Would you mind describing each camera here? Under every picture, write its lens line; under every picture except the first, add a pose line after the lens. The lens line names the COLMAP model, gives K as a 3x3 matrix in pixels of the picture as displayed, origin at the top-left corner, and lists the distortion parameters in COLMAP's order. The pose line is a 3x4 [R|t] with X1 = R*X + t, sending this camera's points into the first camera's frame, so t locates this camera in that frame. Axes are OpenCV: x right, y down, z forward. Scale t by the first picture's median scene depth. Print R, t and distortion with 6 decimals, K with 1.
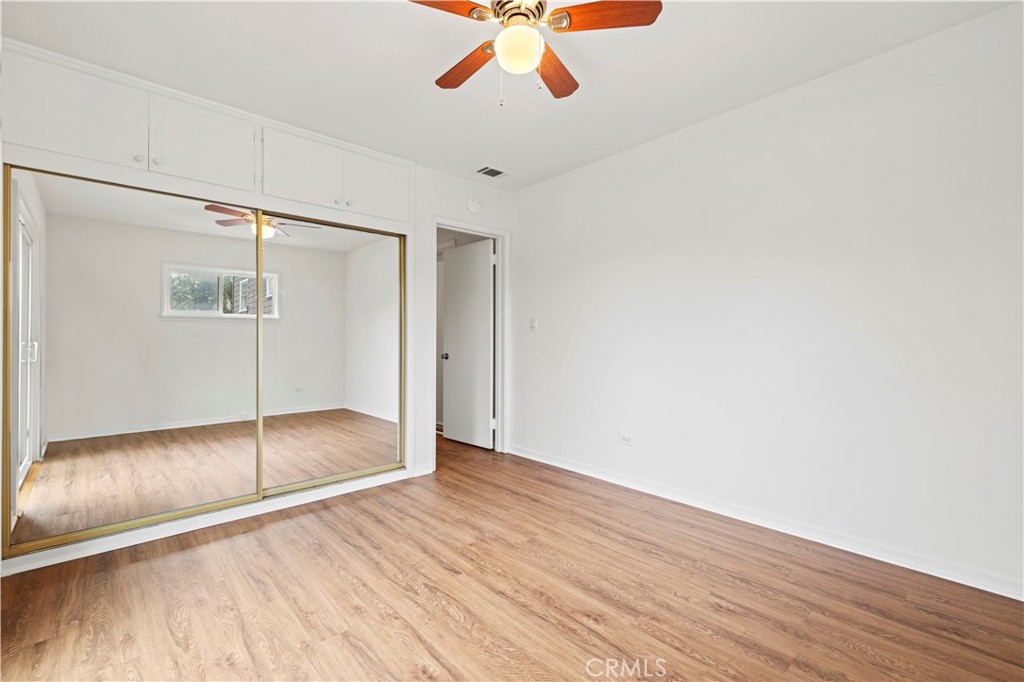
lens RADIAL K [[443.1, 0, 512.2], [0, 443.1, 339.1], [0, 0, 1]] dist [0.003863, 0.000432]
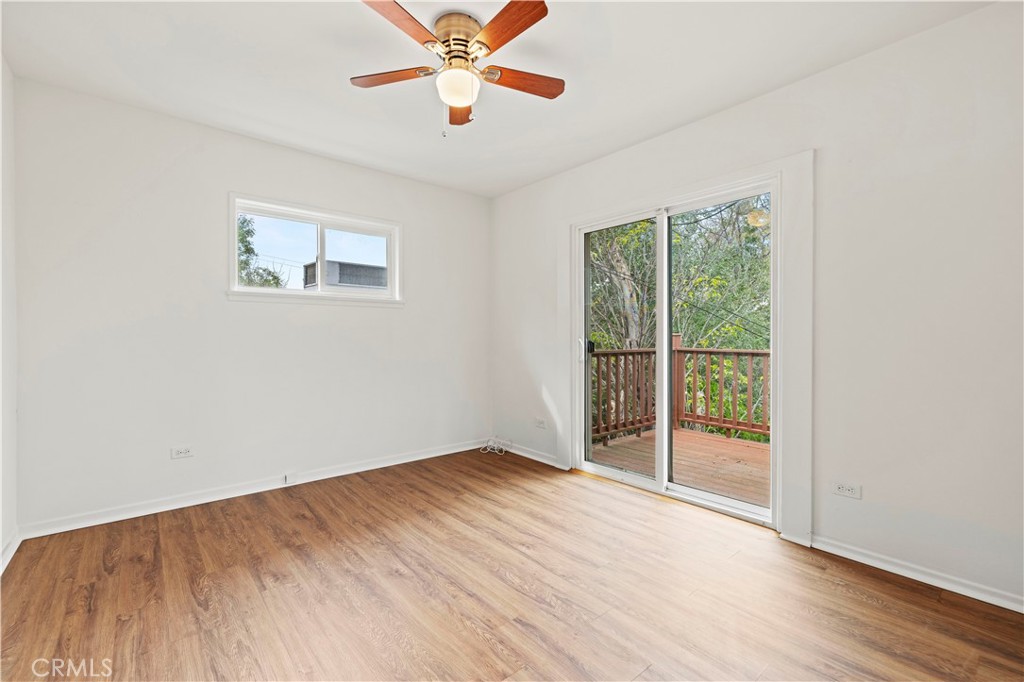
lens RADIAL K [[443.1, 0, 511.7], [0, 443.1, 340.0], [0, 0, 1]] dist [0.003863, 0.000432]
pose [[-0.999068, 0.000079, 0.043156, -0.165718], [0.000198, 0.999996, 0.002750, -0.000796], [-0.043155, 0.002756, -0.999065, 2.064819]]
